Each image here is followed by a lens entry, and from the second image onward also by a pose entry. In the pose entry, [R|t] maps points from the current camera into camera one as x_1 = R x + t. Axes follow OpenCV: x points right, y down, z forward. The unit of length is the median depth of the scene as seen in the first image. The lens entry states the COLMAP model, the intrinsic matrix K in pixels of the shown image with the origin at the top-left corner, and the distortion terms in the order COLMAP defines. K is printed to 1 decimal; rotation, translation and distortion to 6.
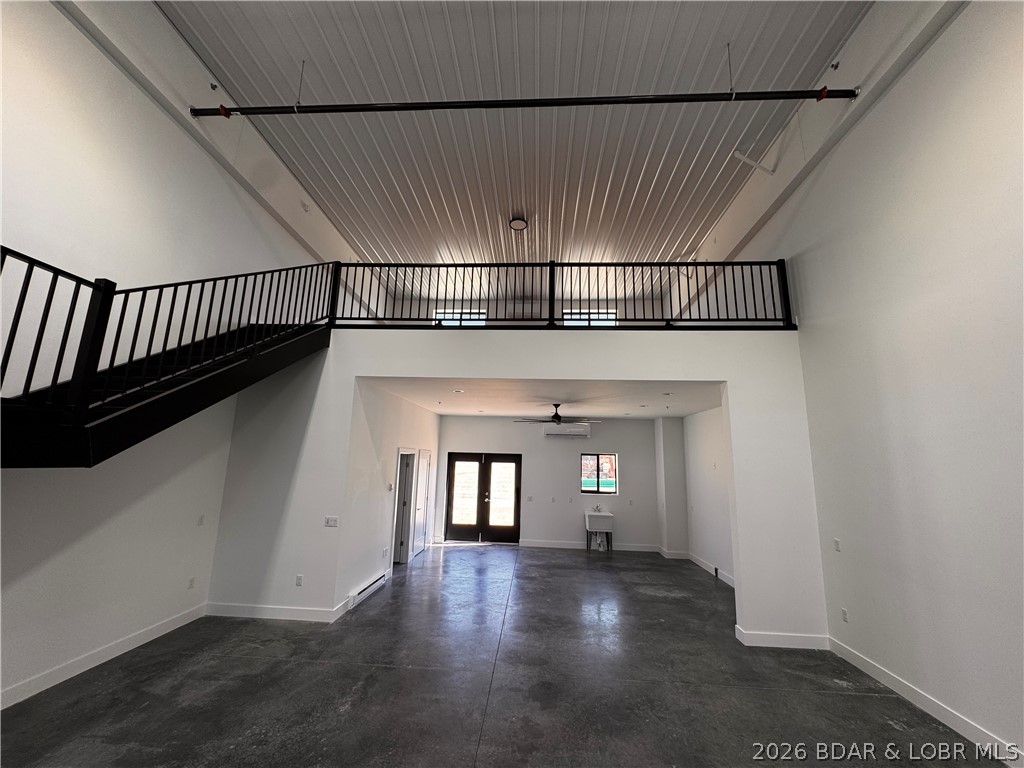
lens RADIAL K [[409.5, 0, 516.1], [0, 409.5, 384.1], [0, 0, 1]] dist [-0.003494, 0.000923]
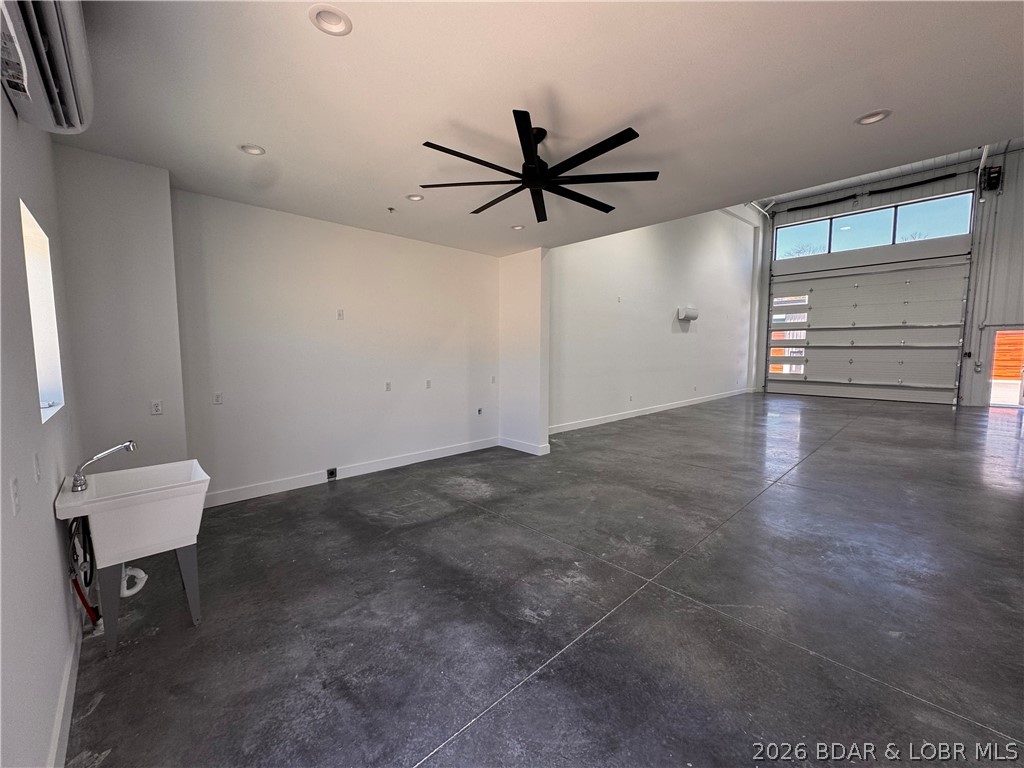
lens RADIAL K [[409.5, 0, 511.3], [0, 409.5, 384.3], [0, 0, 1]] dist [-0.003494, 0.000923]
pose [[-0.723639, -0.085083, 0.684915, -0.117601], [-0.144859, 0.988991, -0.030193, 0.219435], [-0.674806, -0.121065, -0.727997, 0.970659]]
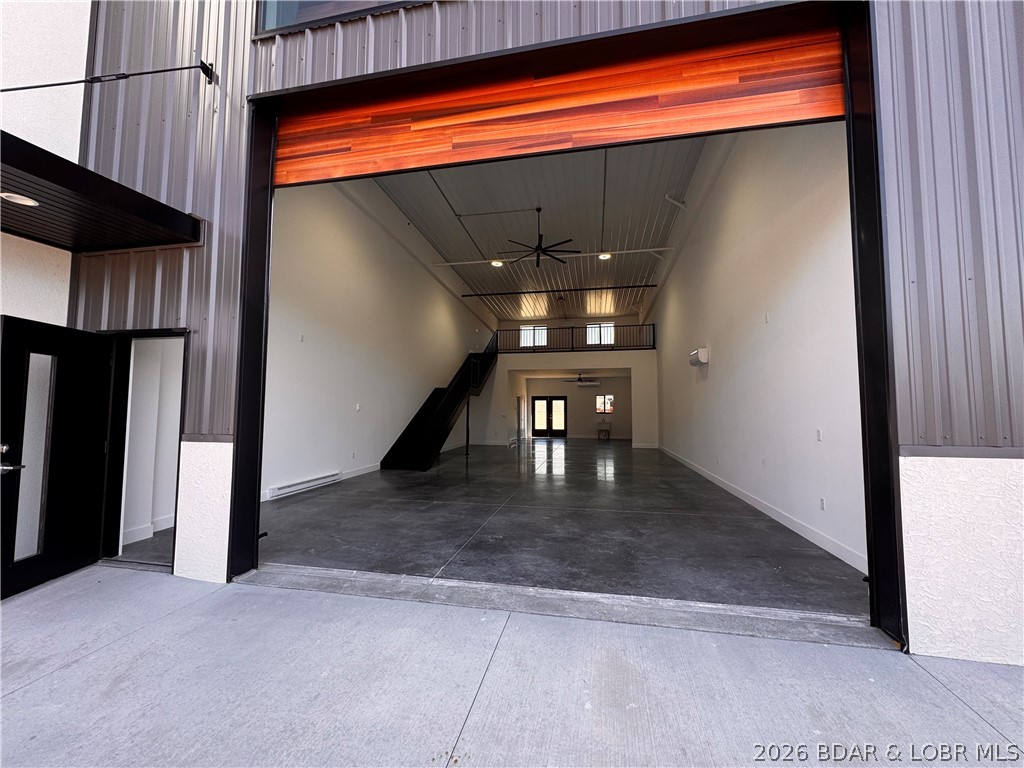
lens RADIAL K [[409.5, 0, 510.7], [0, 409.5, 385.1], [0, 0, 1]] dist [-0.003494, 0.000923]
pose [[0.989126, -0.033695, -0.143156, 0.033475], [0.050924, 0.991653, 0.118452, -0.156431], [0.137970, -0.124454, 0.982586, -1.165640]]
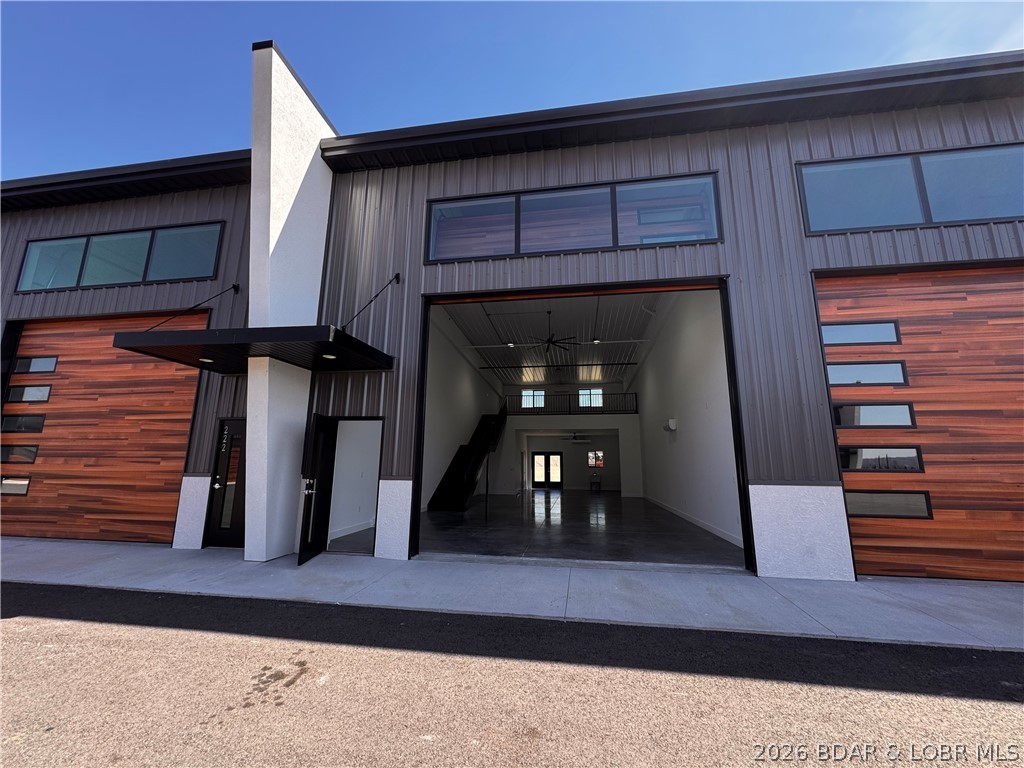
lens RADIAL K [[409.5, 0, 512.2], [0, 409.5, 382.1], [0, 0, 1]] dist [-0.003494, 0.000923]
pose [[0.994625, -0.038975, -0.095925, -0.036316], [0.037537, 0.999155, -0.016743, -0.219732], [0.096497, 0.013052, 0.995248, -1.511117]]
